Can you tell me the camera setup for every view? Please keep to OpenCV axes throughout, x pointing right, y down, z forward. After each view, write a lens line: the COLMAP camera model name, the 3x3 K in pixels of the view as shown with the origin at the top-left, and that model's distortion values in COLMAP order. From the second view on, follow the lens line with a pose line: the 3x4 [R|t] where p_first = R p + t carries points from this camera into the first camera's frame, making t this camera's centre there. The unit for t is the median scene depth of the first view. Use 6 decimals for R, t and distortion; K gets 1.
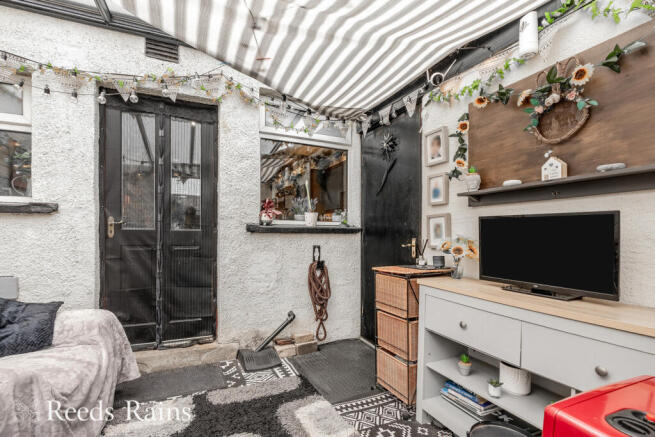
lens RADIAL K [[305.0, 0, 330.4], [0, 305.0, 231.4], [0, 0, 1]] dist [-0.001485, 0.000067]
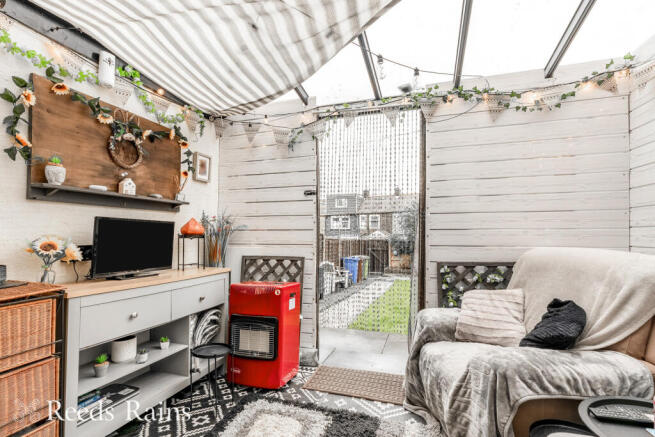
lens RADIAL K [[305.0, 0, 330.4], [0, 305.0, 231.4], [0, 0, 1]] dist [-0.001485, 0.000067]
pose [[-0.733851, 0.001963, 0.679308, -0.874964], [-0.010108, 0.999854, -0.013809, 0.009134], [-0.679236, -0.017000, -0.733723, 1.363169]]
